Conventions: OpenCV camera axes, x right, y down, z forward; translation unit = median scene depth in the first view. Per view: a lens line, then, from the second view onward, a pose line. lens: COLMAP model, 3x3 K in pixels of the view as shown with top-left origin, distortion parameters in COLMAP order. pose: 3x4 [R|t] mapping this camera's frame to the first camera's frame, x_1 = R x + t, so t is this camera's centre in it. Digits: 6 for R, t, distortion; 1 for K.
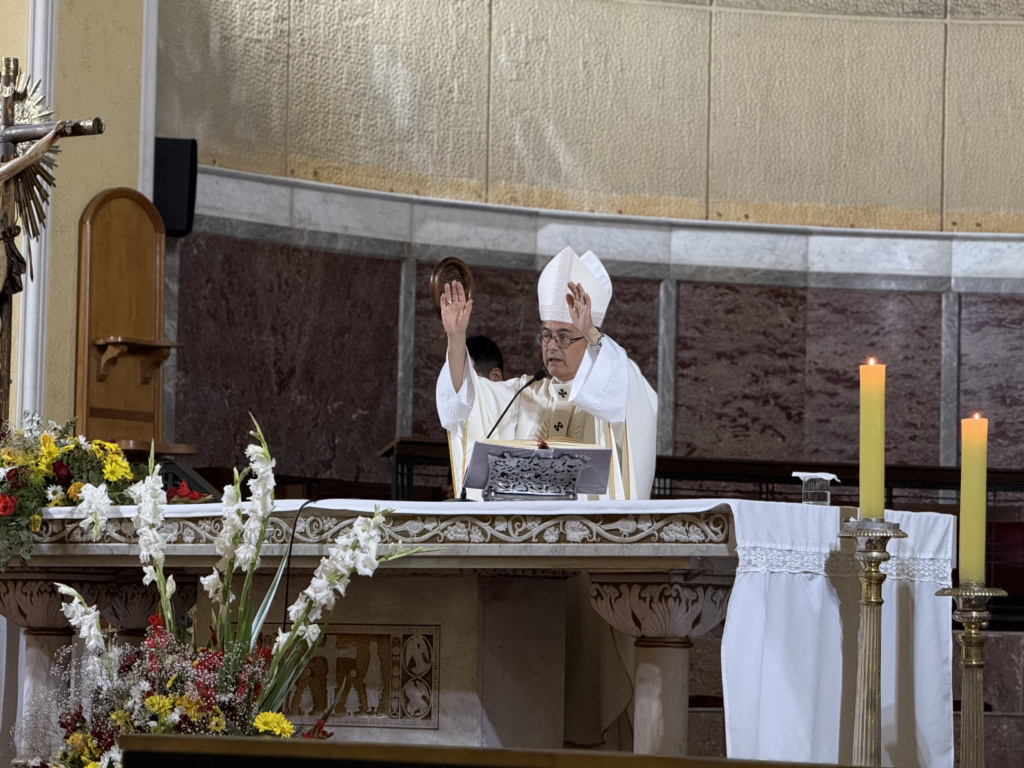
lens RADIAL K [[3578.7, 0, 519.0], [0, 3578.7, 376.0], [0, 0, 1]] dist [0.245727, 0.000000]
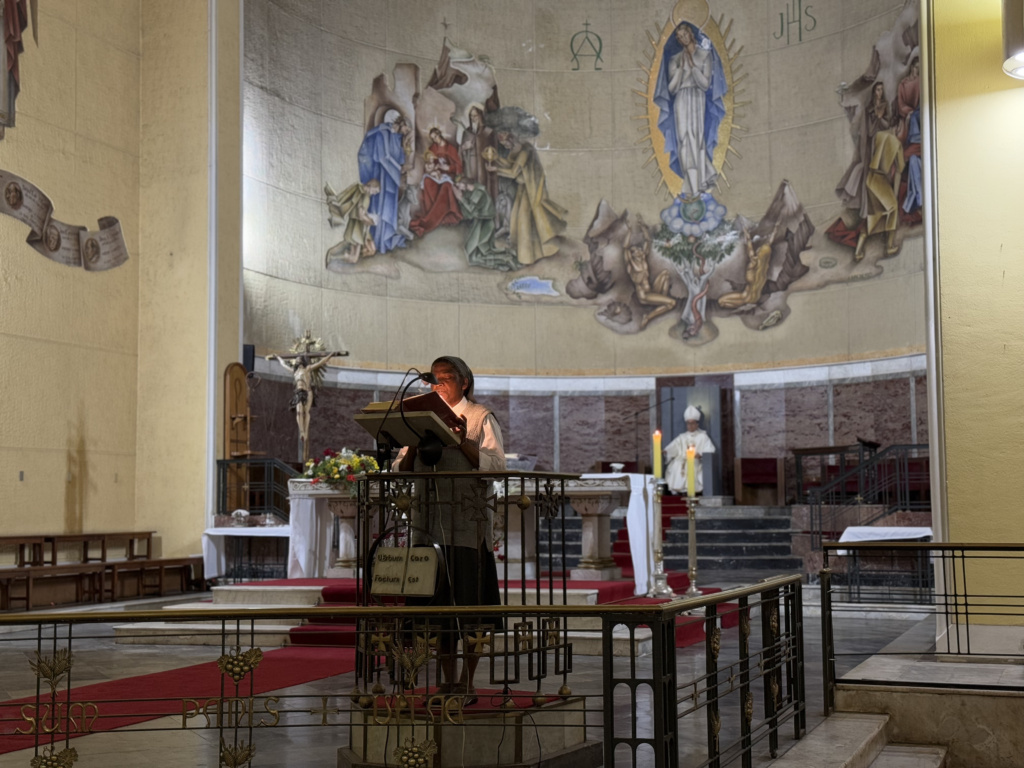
lens RADIAL K [[1412.0, 0, 514.9], [0, 1412.0, 387.2], [0, 0, 1]] dist [0.135461, 0.000000]
pose [[0.934414, 0.001456, 0.356186, -0.433521], [0.002026, 0.999954, -0.009401, -0.030071], [-0.356183, 0.009506, 0.934368, -0.198908]]
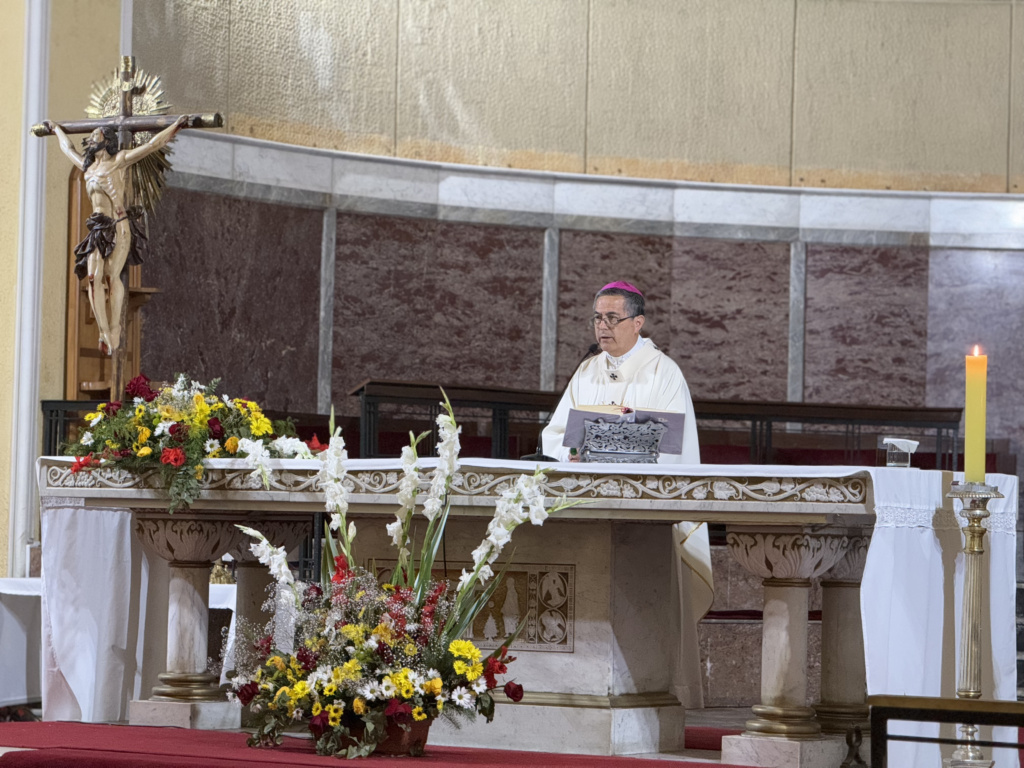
lens RADIAL K [[3578.7, 0, 511.8], [0, 3578.7, 377.8], [0, 0, 1]] dist [0.245727, 0.000000]
pose [[0.992729, 0.008280, 0.120082, -0.167389], [-0.012298, 0.999388, 0.032761, -0.027475], [-0.119737, -0.034000, 0.992223, -0.149944]]
